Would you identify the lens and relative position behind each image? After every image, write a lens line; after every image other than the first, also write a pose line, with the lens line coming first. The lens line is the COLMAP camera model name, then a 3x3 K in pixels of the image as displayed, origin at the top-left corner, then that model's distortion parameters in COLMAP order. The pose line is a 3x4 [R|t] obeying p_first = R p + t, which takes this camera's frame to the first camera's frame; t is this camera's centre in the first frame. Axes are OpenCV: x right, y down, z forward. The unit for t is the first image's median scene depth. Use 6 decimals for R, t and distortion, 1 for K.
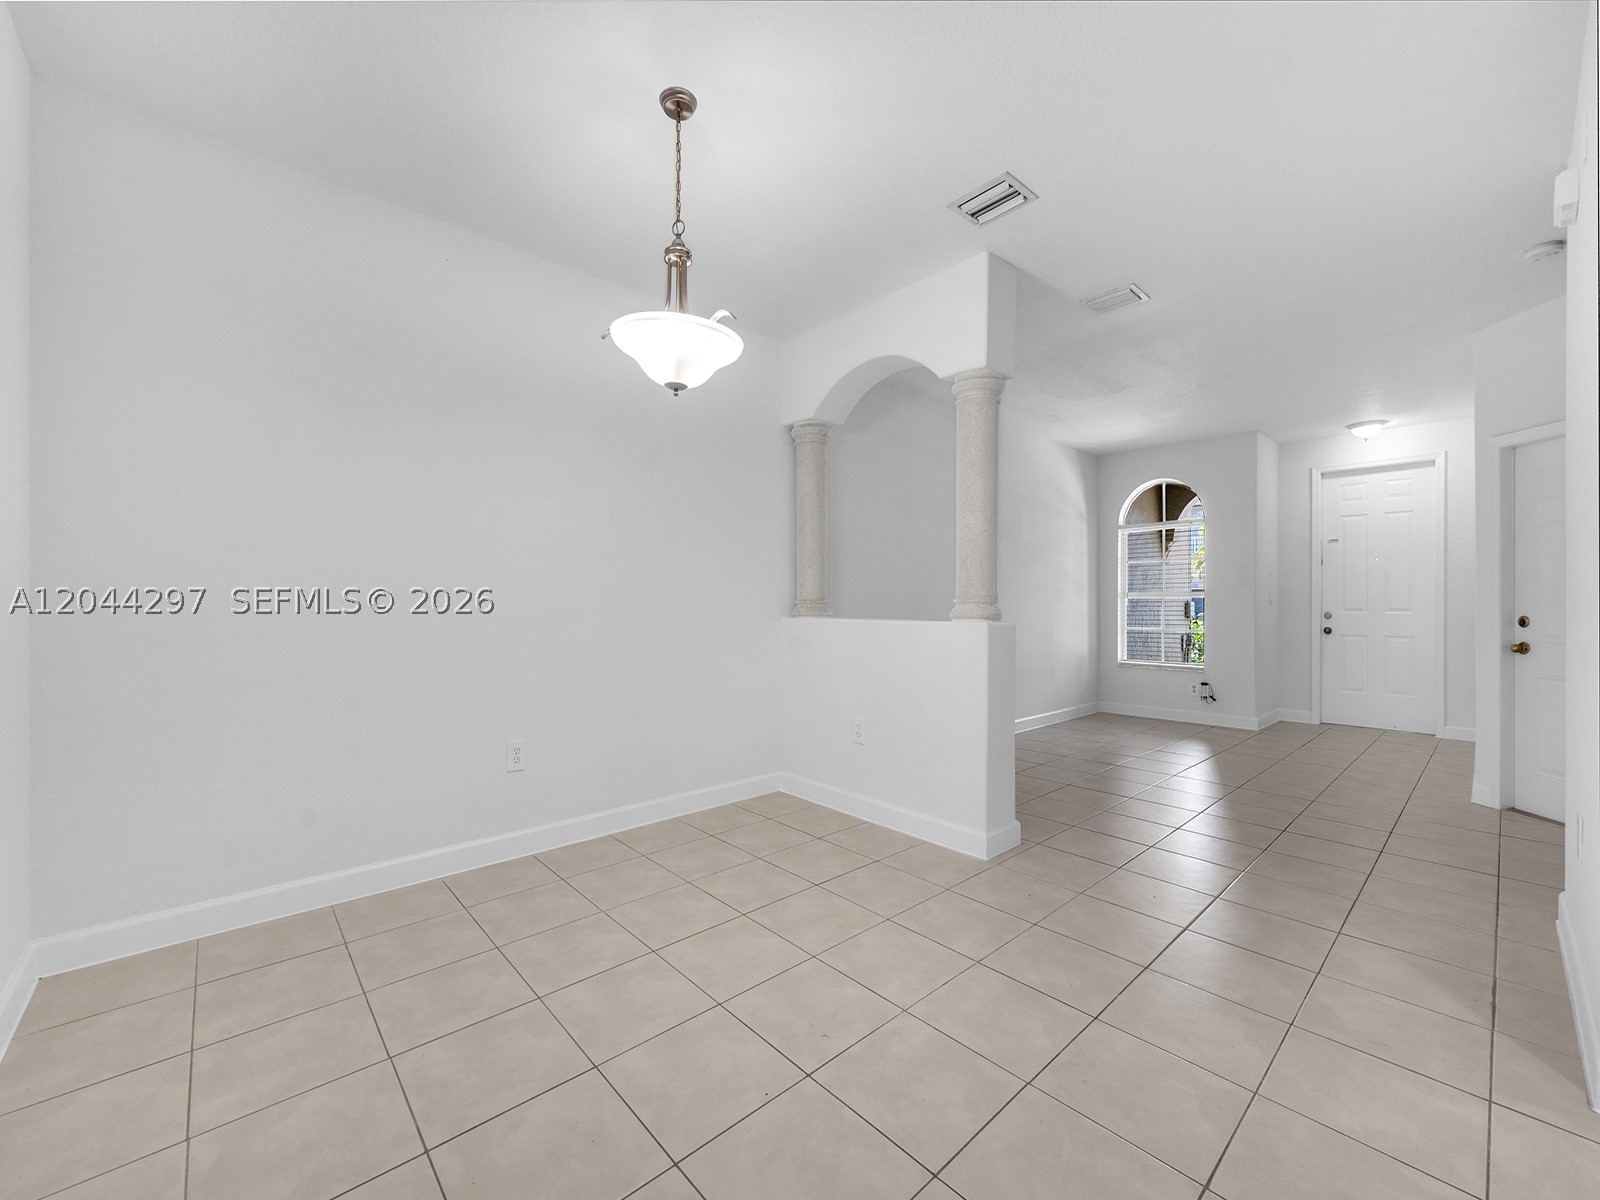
lens RADIAL K [[652.5, 0, 800.0], [0, 652.5, 600.0], [0, 0, 1]] dist [0.001512, 0.000128]
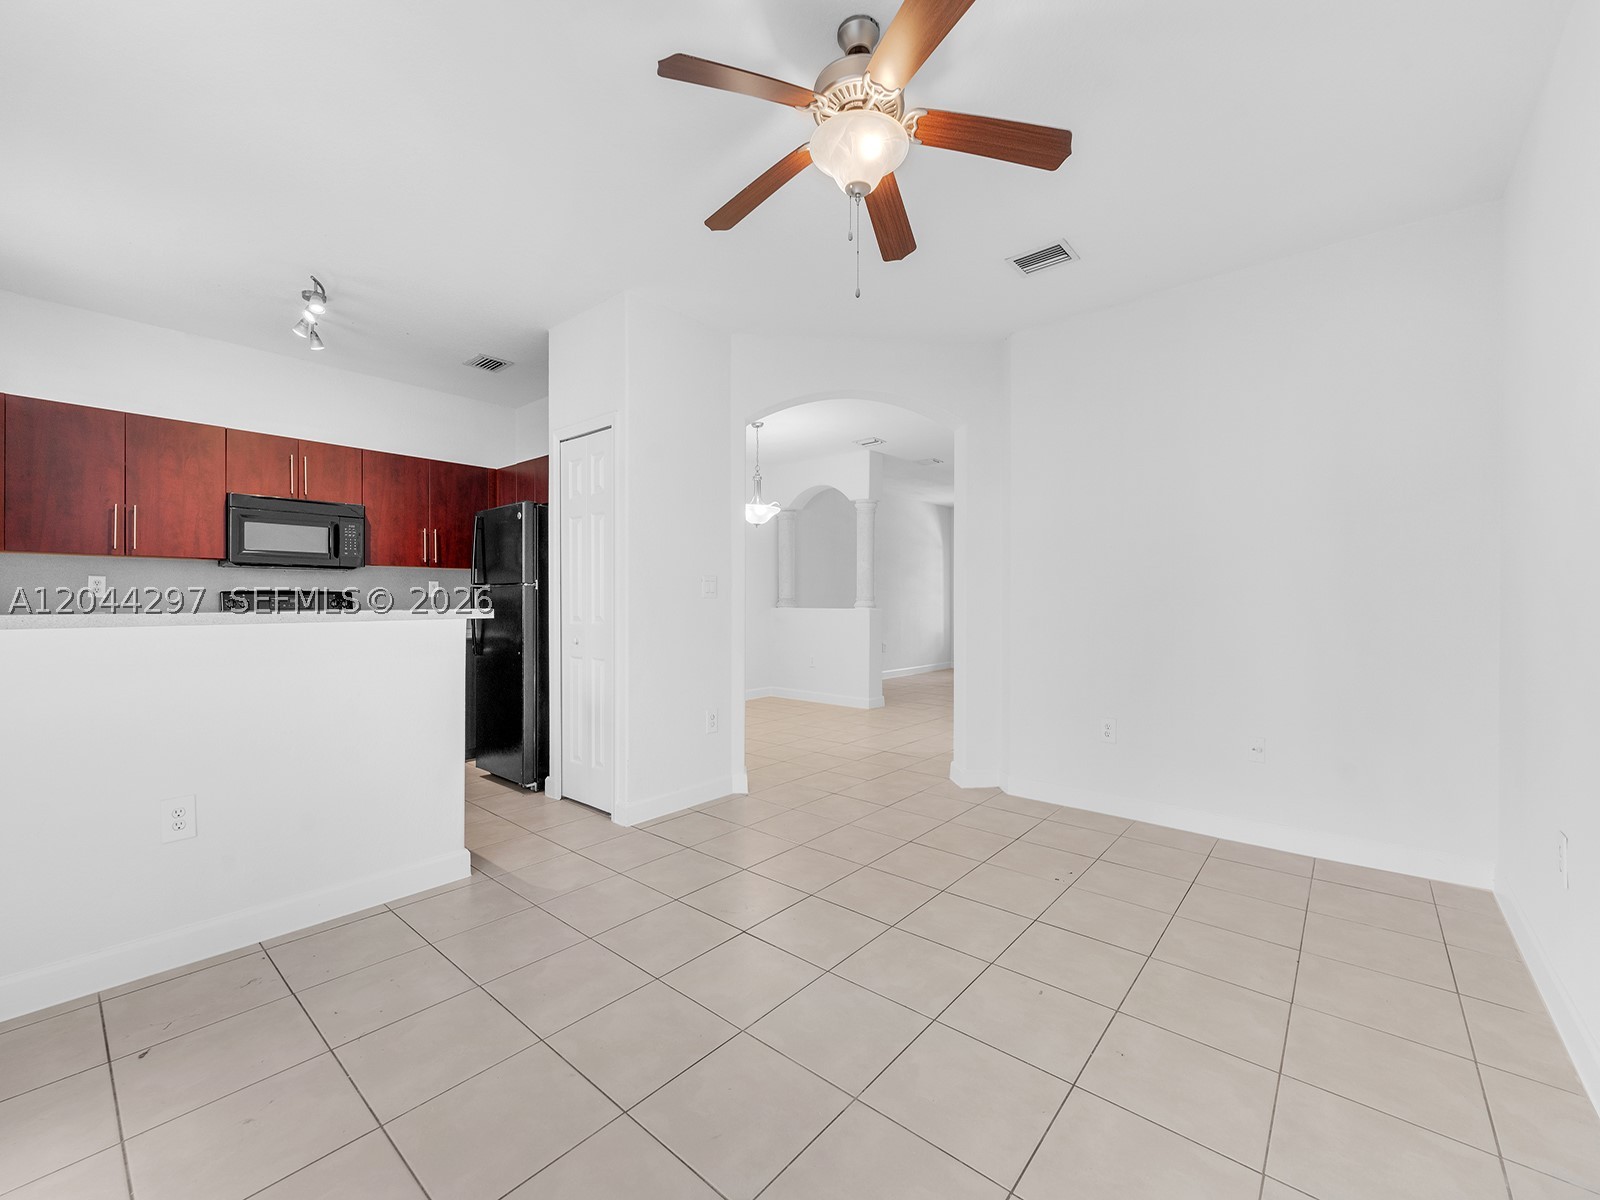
lens RADIAL K [[652.5, 0, 800.0], [0, 652.5, 600.0], [0, 0, 1]] dist [0.001512, 0.000128]
pose [[0.992356, 0.000827, 0.123407, -0.115910], [-0.001914, 0.999960, 0.008687, -0.008324], [-0.123395, -0.008857, 0.992318, -0.602275]]
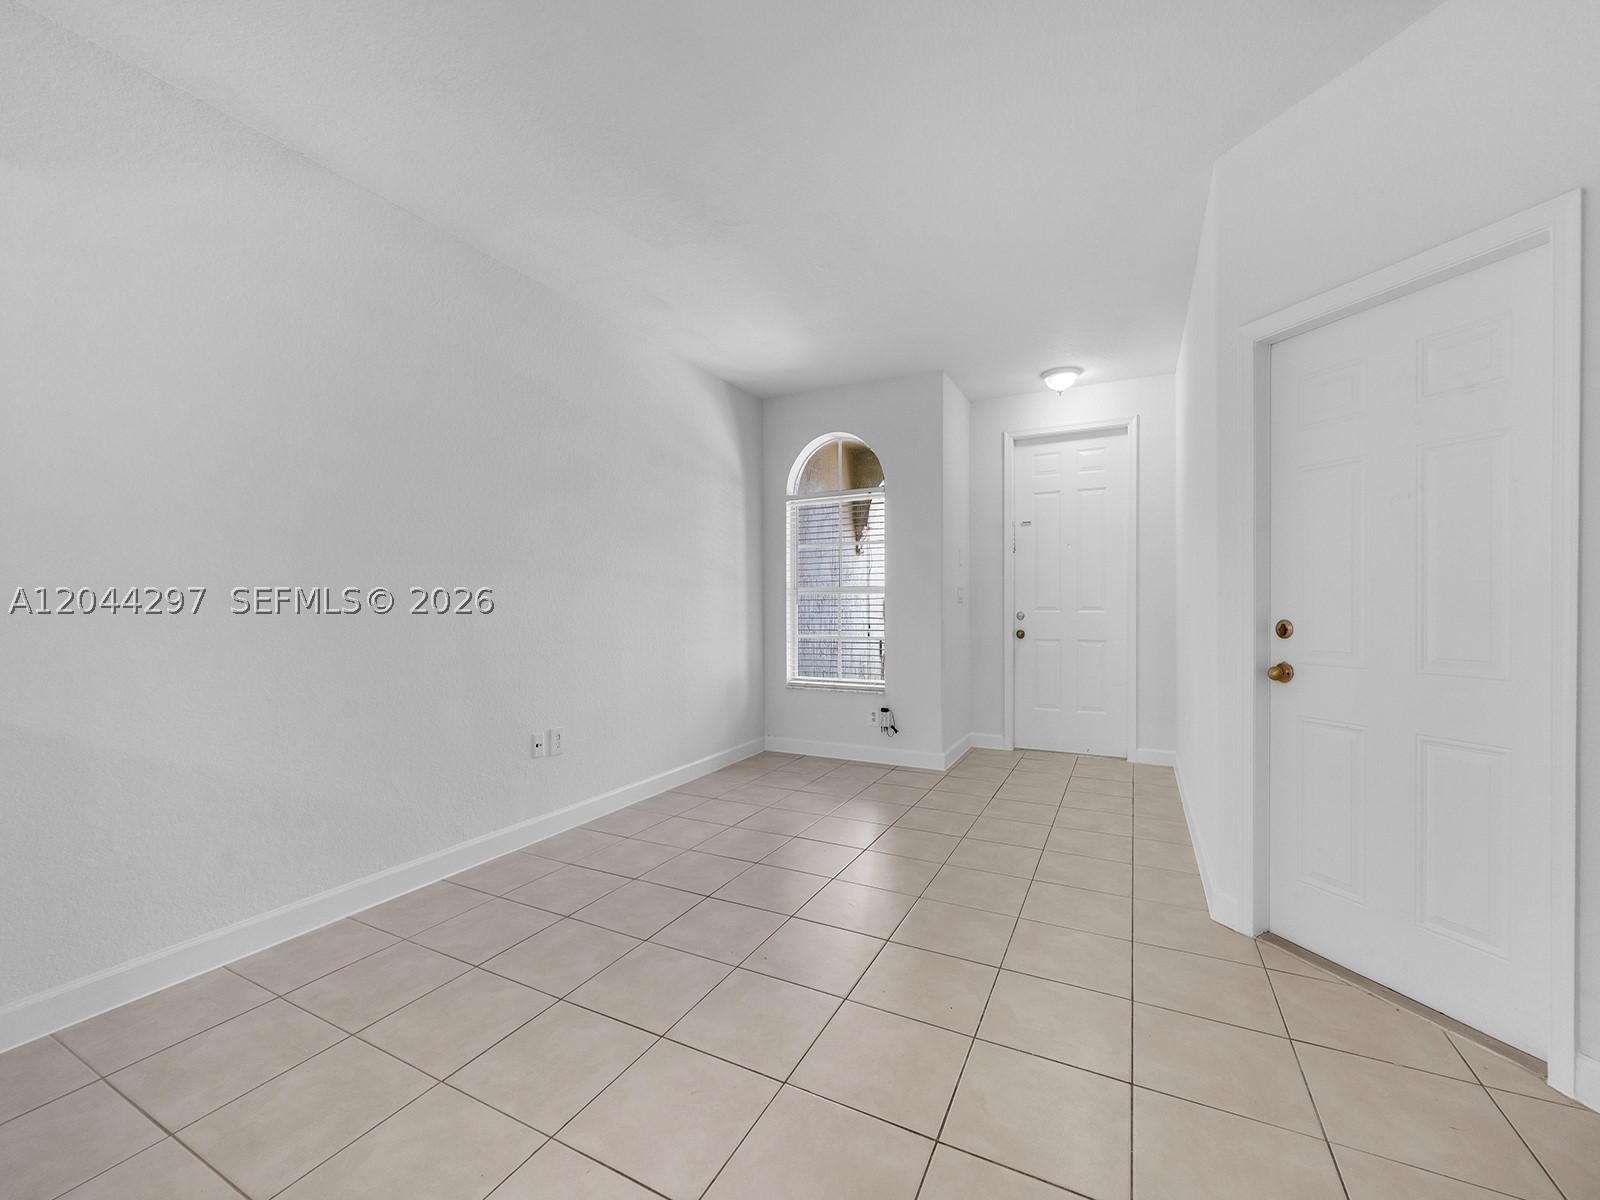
lens RADIAL K [[652.5, 0, 800.0], [0, 652.5, 600.0], [0, 0, 1]] dist [0.001512, 0.000128]
pose [[0.937848, -0.003356, 0.347029, 0.277969], [0.003159, 0.999994, 0.001135, 0.002279], [-0.347031, 0.000031, 0.937854, 0.345068]]
